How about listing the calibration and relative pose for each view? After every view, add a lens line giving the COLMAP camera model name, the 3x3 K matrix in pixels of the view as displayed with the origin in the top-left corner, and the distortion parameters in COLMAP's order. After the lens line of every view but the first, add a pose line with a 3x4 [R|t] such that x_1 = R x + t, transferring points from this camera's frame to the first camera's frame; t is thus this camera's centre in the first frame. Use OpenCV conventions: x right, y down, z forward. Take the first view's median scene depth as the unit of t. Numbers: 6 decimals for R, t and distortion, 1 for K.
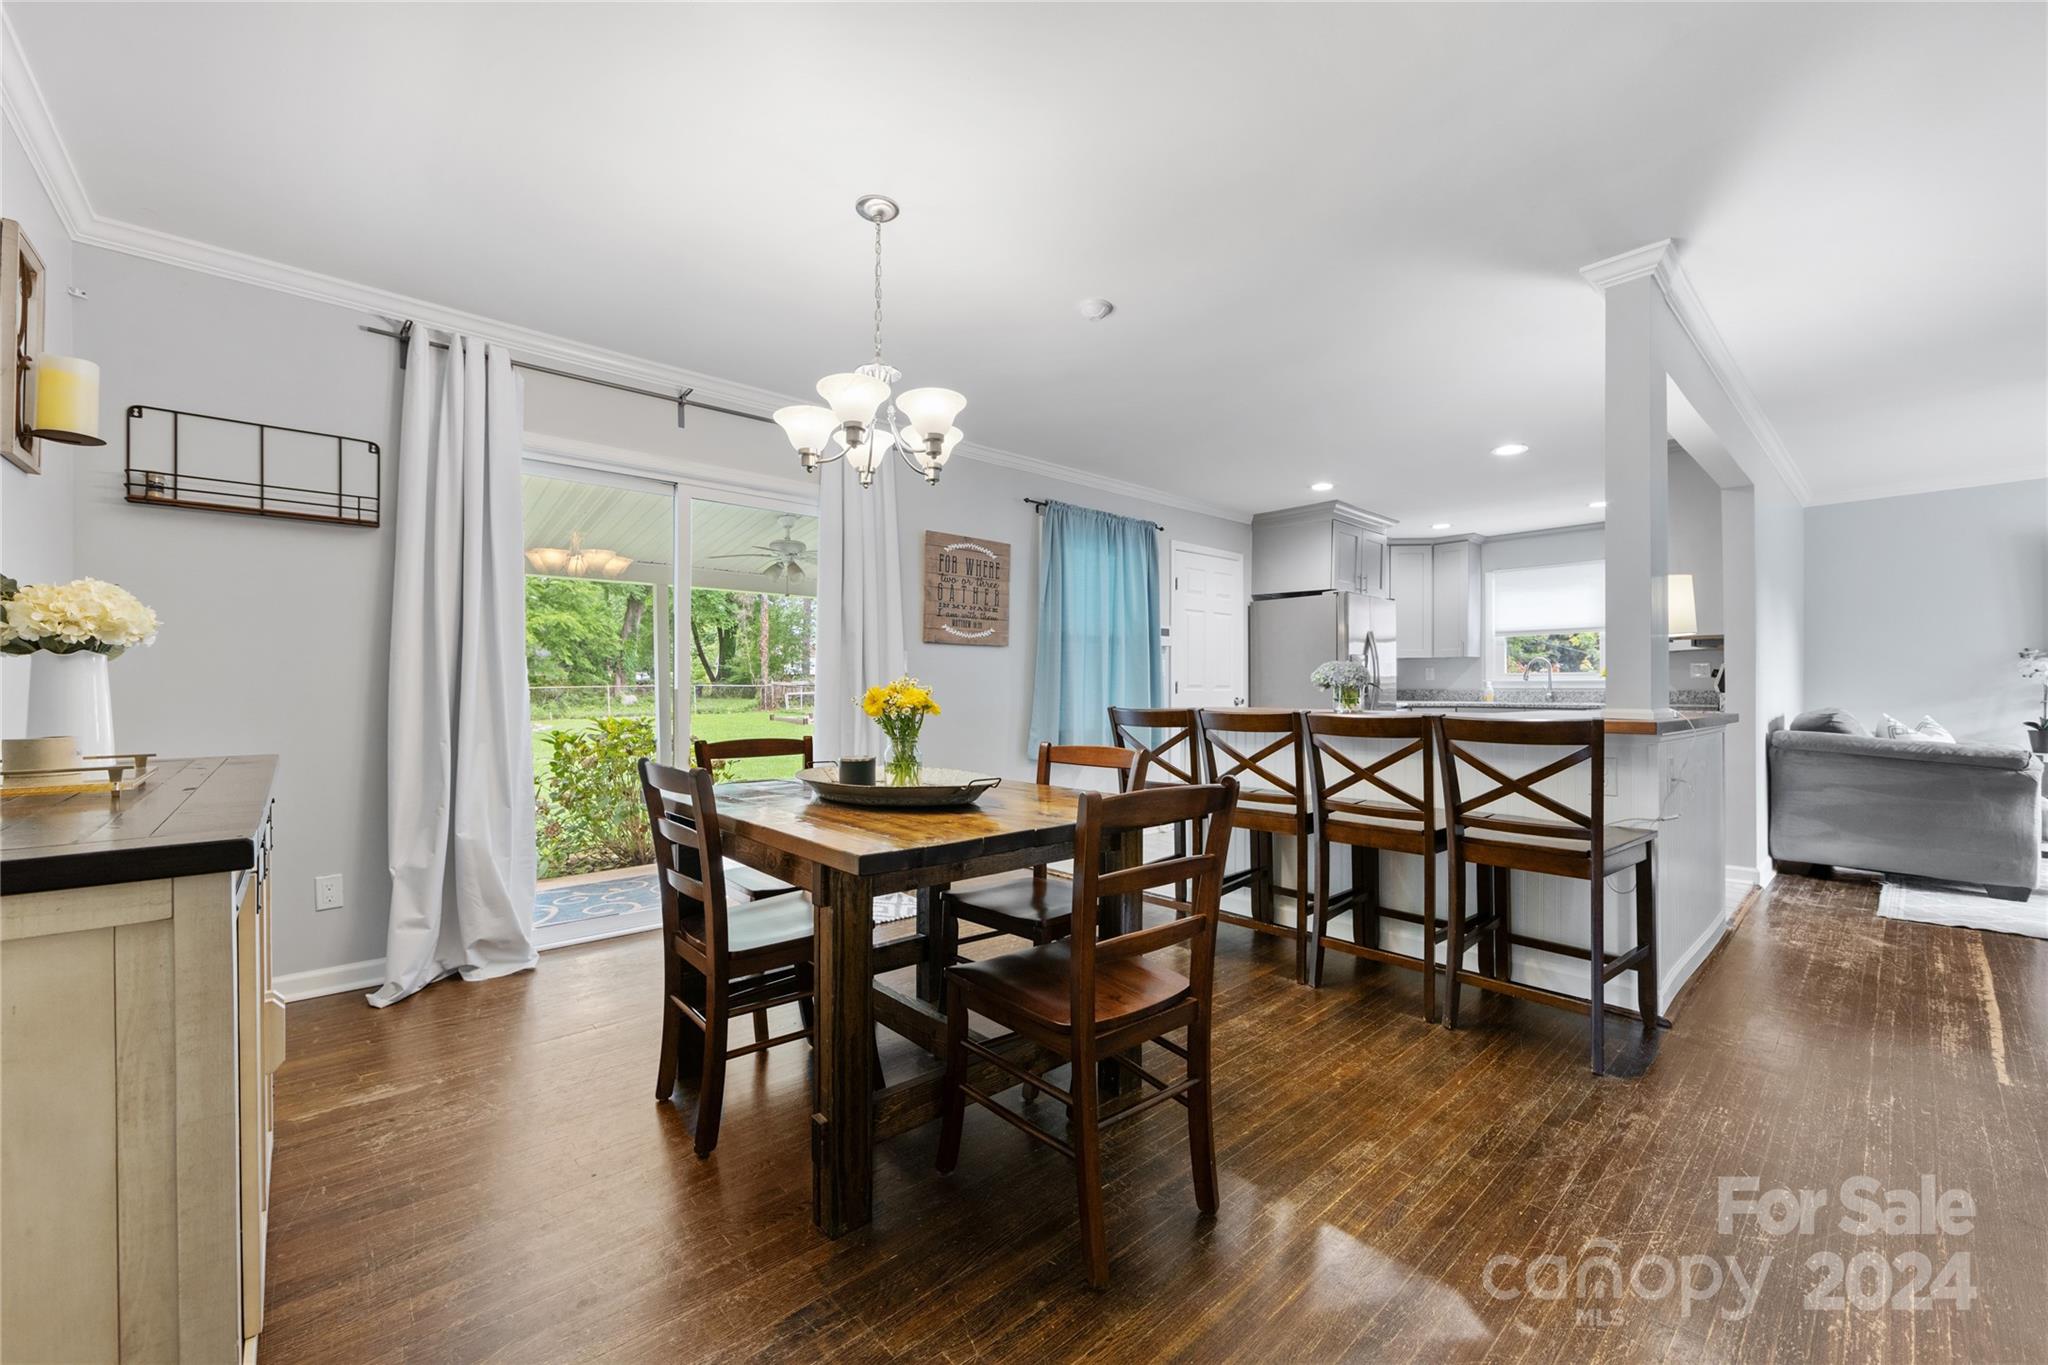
lens RADIAL K [[801.8, 0, 1019.2], [0, 801.8, 687.1], [0, 0, 1]] dist [-0.003626, -0.000183]
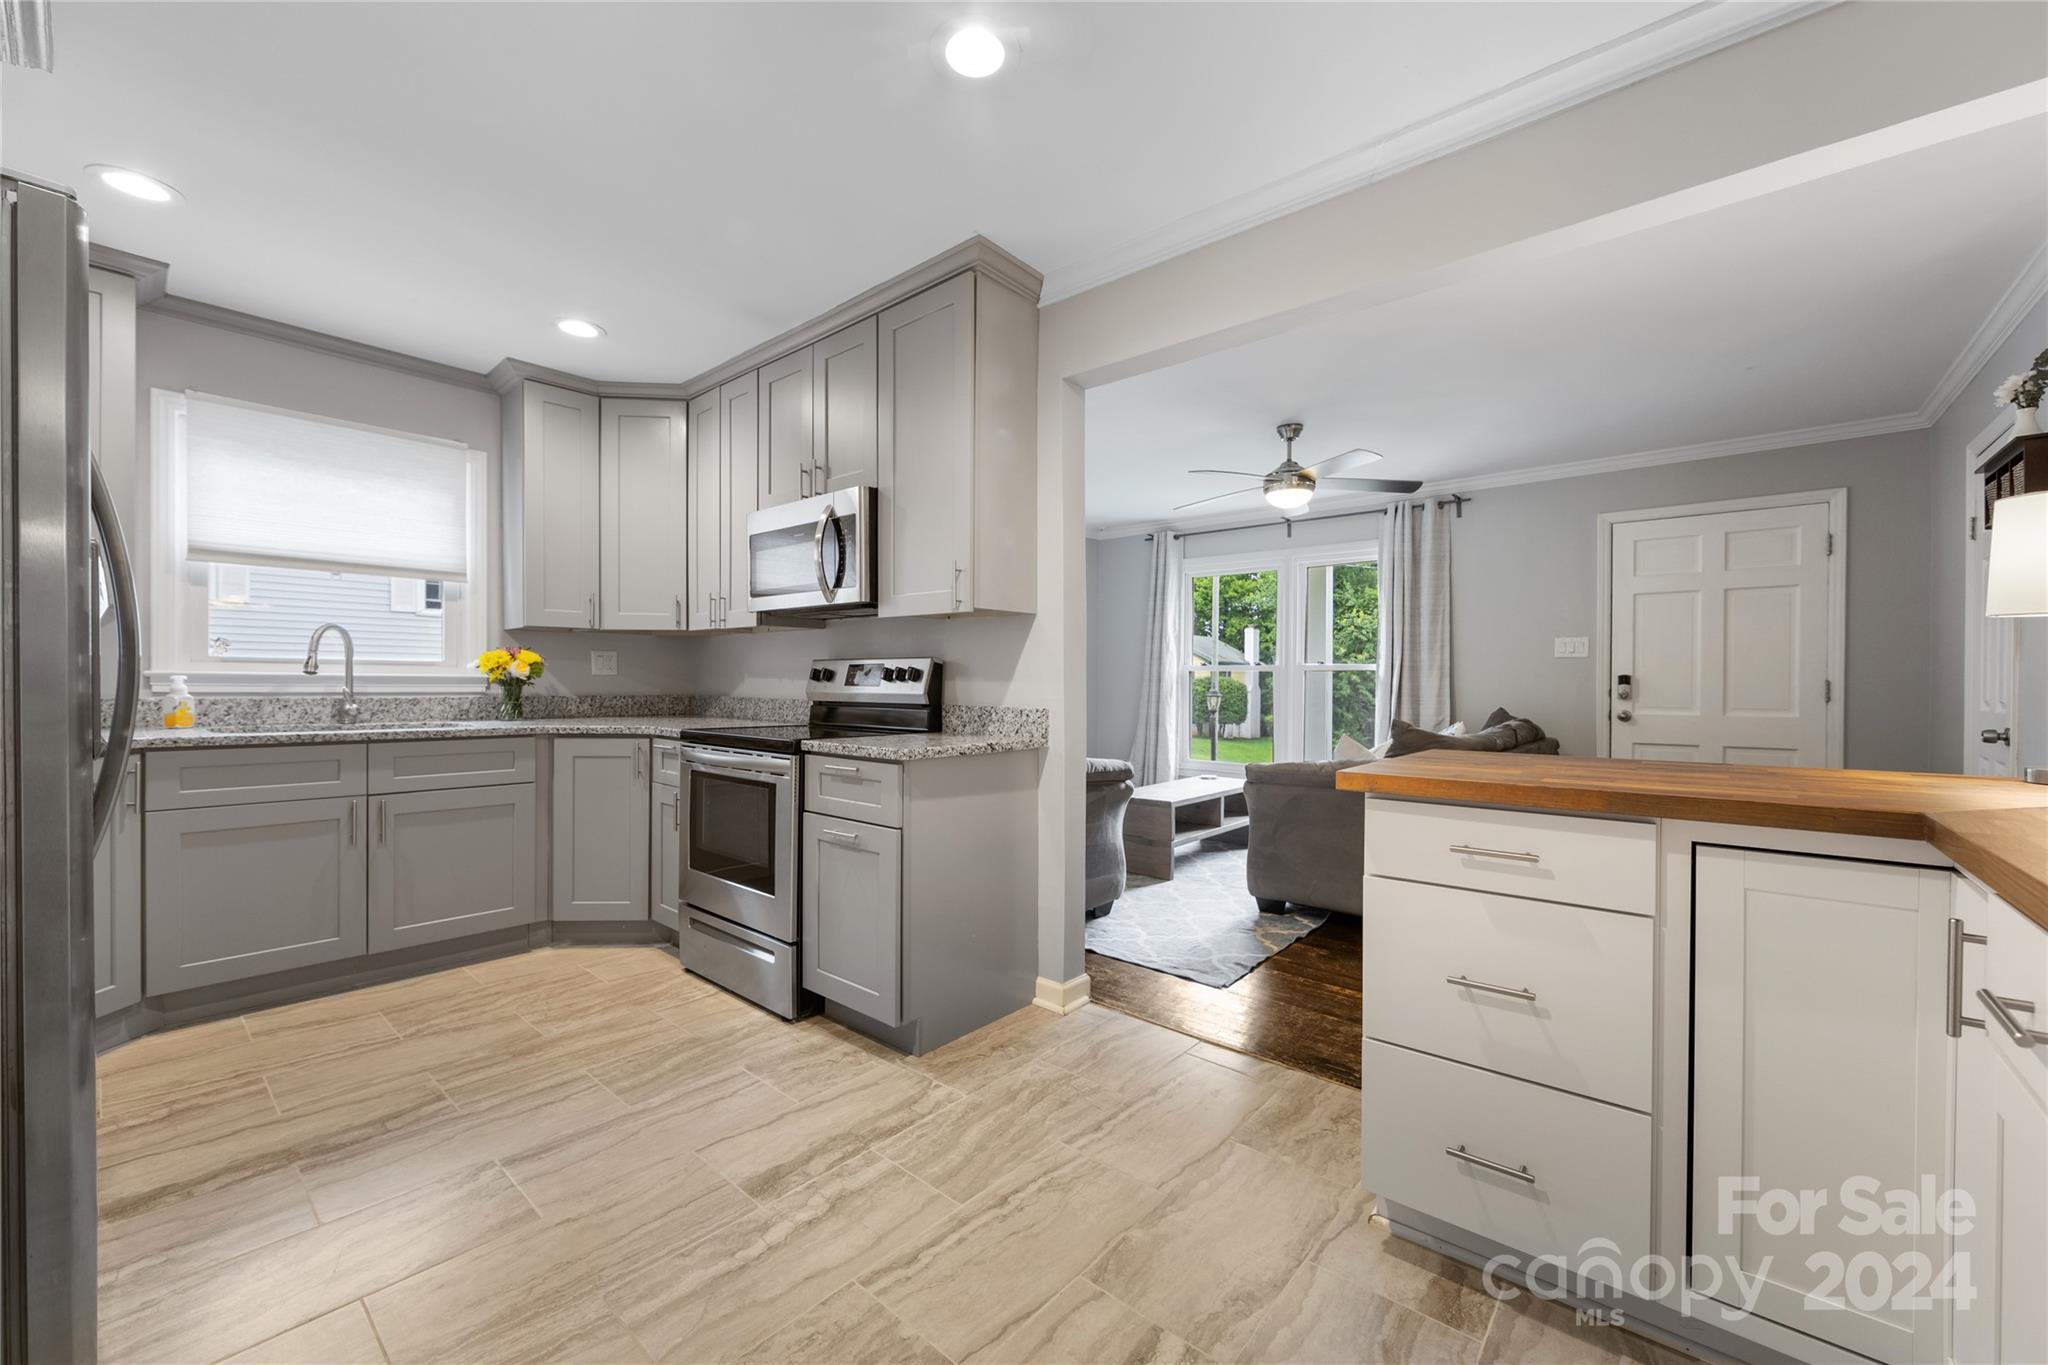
lens RADIAL K [[801.8, 0, 1018.6], [0, 801.8, 688.4], [0, 0, 1]] dist [-0.003626, -0.000183]
pose [[-0.127736, -0.006304, 0.991788, 0.259404], [-0.008111, 0.999953, 0.005311, -0.009968], [-0.991775, -0.007366, -0.127781, 1.067041]]
